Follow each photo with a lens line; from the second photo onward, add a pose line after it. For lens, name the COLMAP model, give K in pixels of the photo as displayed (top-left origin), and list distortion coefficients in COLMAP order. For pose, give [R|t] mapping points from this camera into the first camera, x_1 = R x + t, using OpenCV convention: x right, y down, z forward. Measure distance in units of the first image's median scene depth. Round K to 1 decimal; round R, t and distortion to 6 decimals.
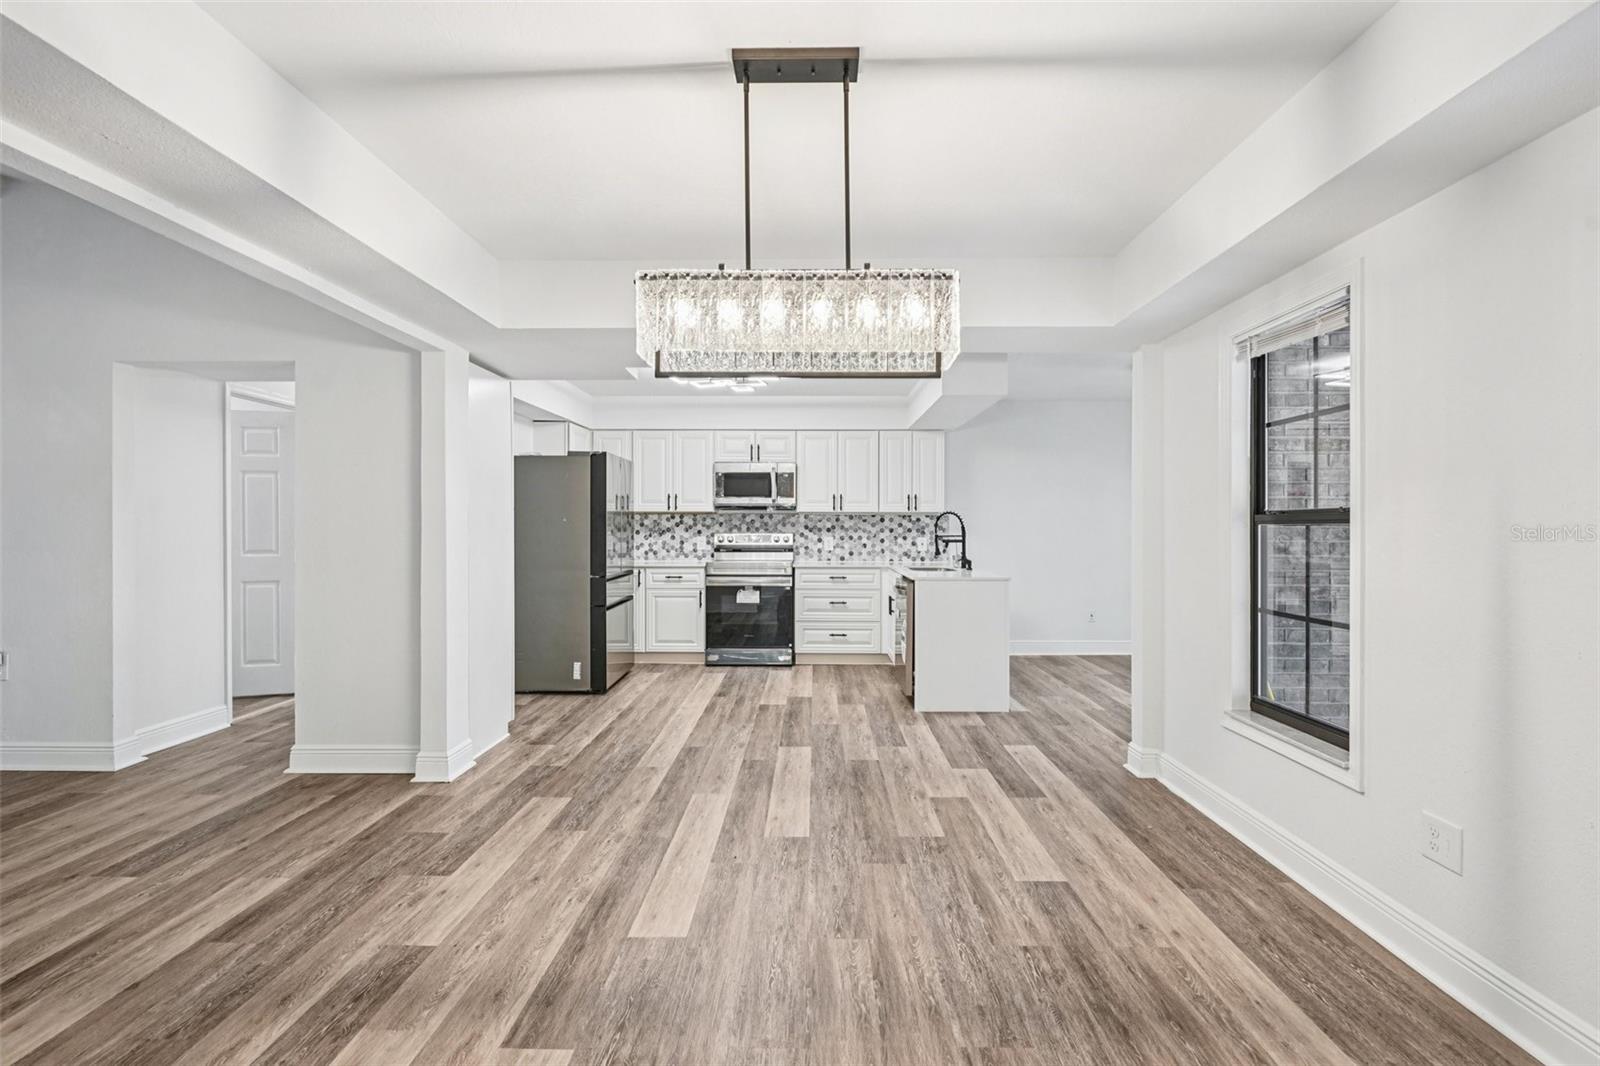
lens RADIAL K [[749.3, 0, 812.4], [0, 749.3, 497.3], [0, 0, 1]] dist [-0.010478, 0.003398]
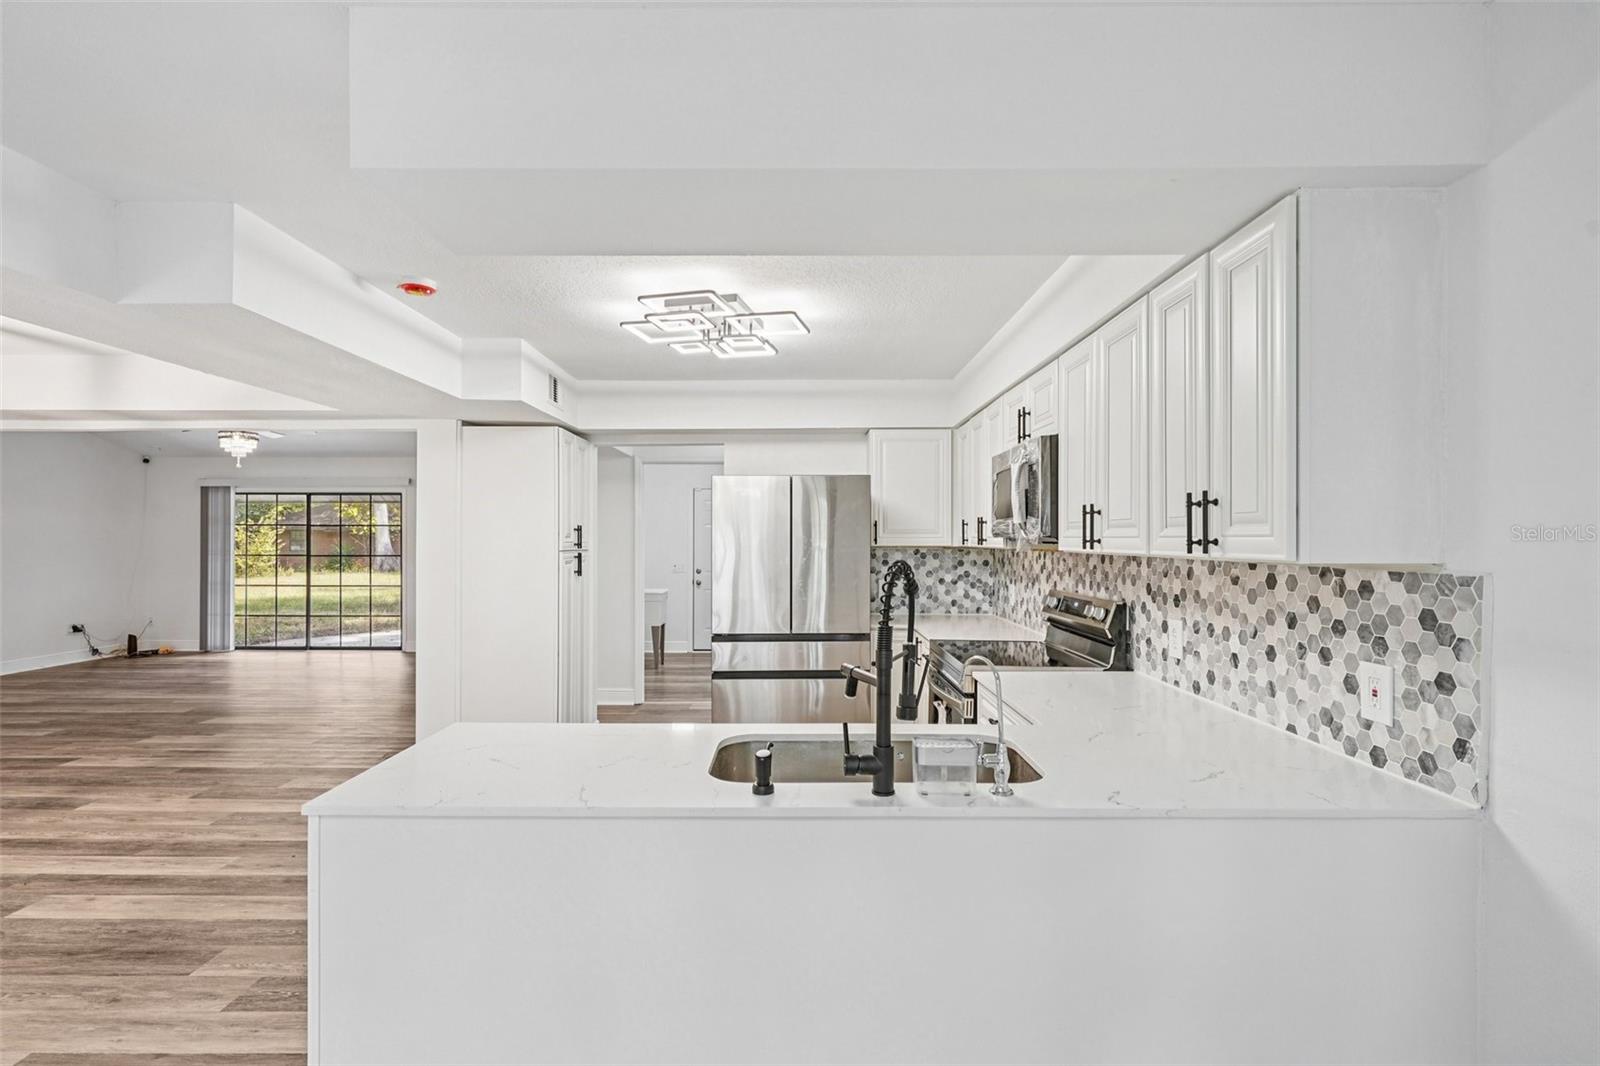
lens RADIAL K [[749.3, 0, 804.0], [0, 749.3, 542.7], [0, 0, 1]] dist [-0.010478, 0.003398]
pose [[0.005461, 0.003708, -0.999978, 0.395985], [0.037013, 0.999307, 0.003907, 0.008228], [0.999300, -0.037034, 0.005320, 0.858681]]
